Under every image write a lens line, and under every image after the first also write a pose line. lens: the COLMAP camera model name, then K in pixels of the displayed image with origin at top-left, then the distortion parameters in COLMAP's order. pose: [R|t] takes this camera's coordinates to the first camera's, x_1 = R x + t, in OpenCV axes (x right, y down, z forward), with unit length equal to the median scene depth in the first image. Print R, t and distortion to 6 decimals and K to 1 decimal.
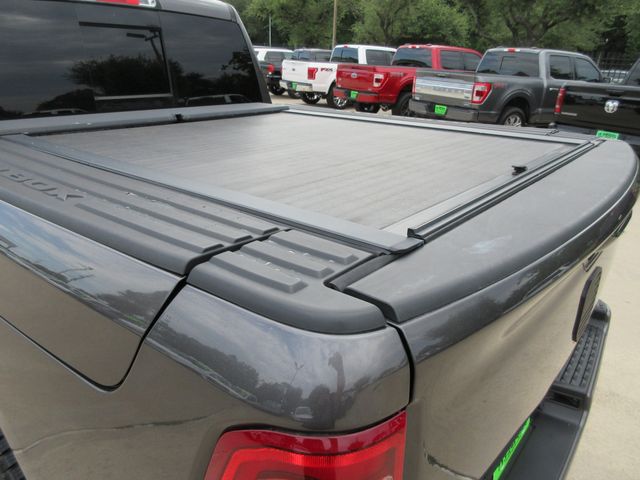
lens RADIAL K [[471.5, 0, 325.1], [0, 471.5, 242.6], [0, 0, 1]] dist [0.010577, -0.003466]
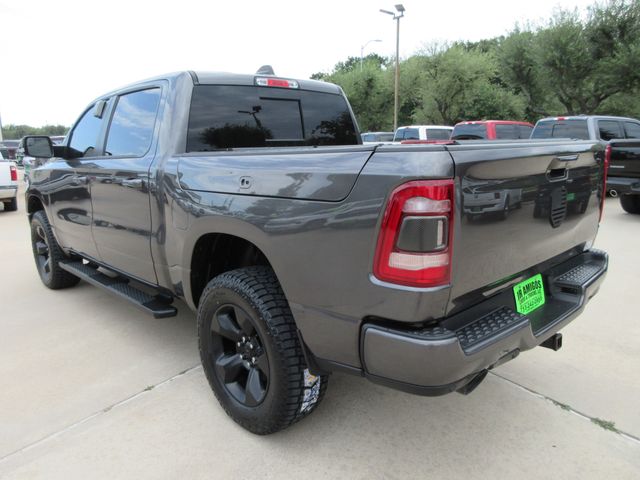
lens RADIAL K [[471.5, 0, 320.6], [0, 471.5, 240.8], [0, 0, 1]] dist [0.010577, -0.003466]
pose [[0.989735, -0.024837, -0.140741, -0.008469], [-0.000310, 0.984407, -0.175903, 0.041602], [0.142915, 0.174141, 0.974295, -0.065410]]
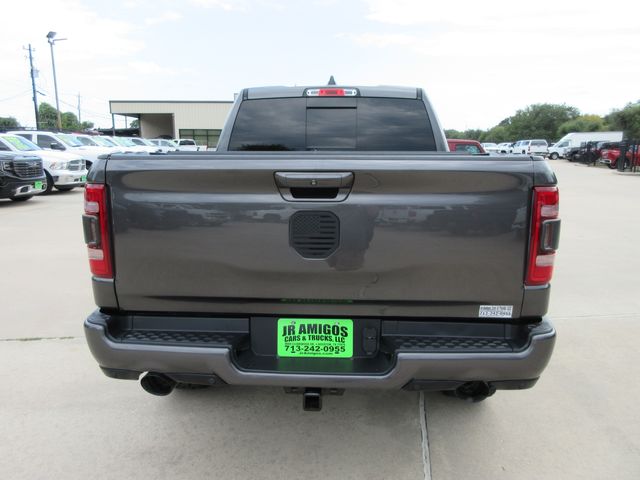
lens RADIAL K [[471.5, 0, 321.4], [0, 471.5, 237.5], [0, 0, 1]] dist [0.010577, -0.003466]
pose [[0.591229, 0.119176, -0.797650, 0.125570], [-0.287192, 0.955302, -0.070140, 0.016472], [0.753637, 0.270547, 0.599028, 0.008235]]
